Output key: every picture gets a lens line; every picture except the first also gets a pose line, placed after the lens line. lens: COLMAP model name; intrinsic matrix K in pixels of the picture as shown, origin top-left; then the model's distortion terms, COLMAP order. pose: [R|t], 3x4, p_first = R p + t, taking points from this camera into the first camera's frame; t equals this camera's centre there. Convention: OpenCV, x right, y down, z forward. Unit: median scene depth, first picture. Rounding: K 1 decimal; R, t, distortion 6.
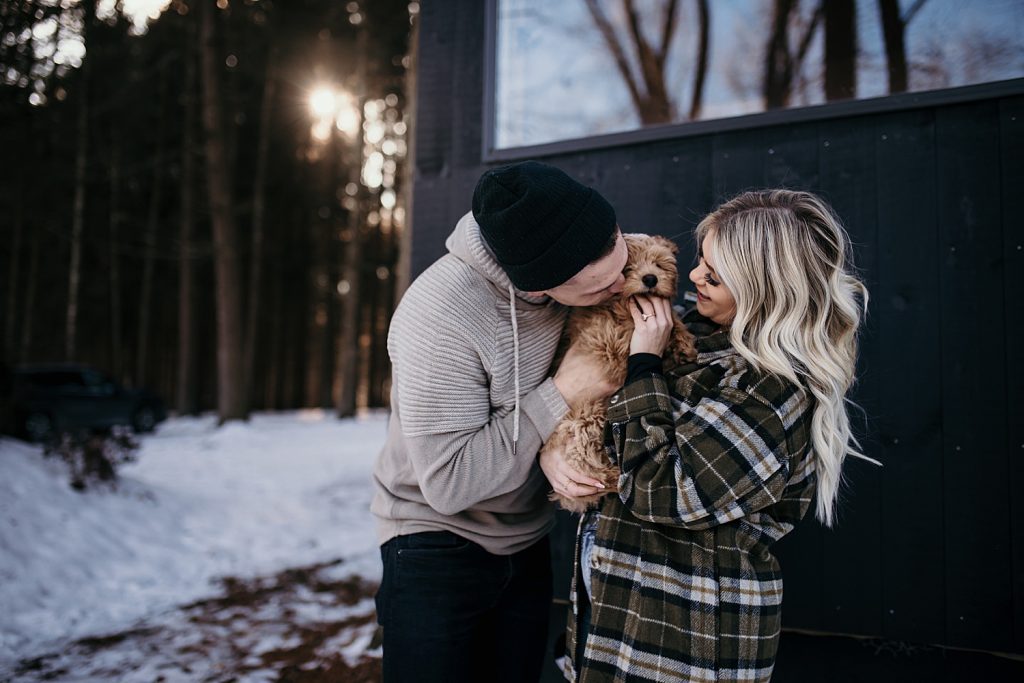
lens RADIAL K [[1077.0, 0, 512.0], [0, 1077.0, 341.5], [0, 0, 1]] dist [-0.016235, 0.199473]
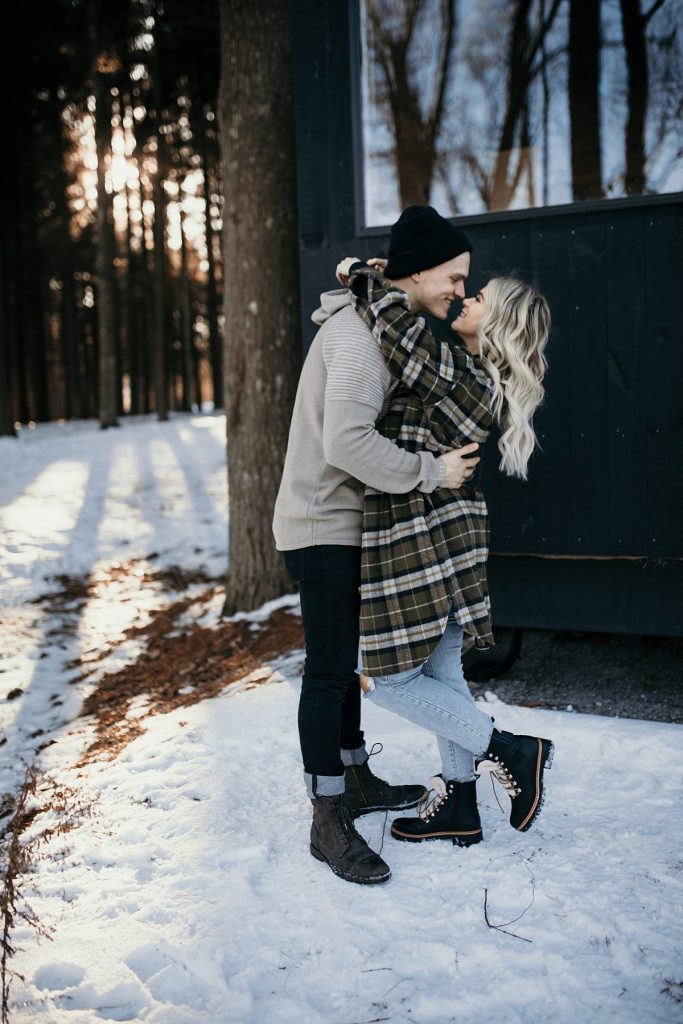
lens RADIAL K [[1077.0, 0, 341.5], [0, 1077.0, 512.0], [0, 0, 1]] dist [-0.016235, 0.199473]
pose [[0.995808, -0.052340, 0.075011, -0.082593], [0.039840, 0.986411, 0.159391, -0.021717], [-0.082334, -0.155735, 0.984362, -0.189435]]
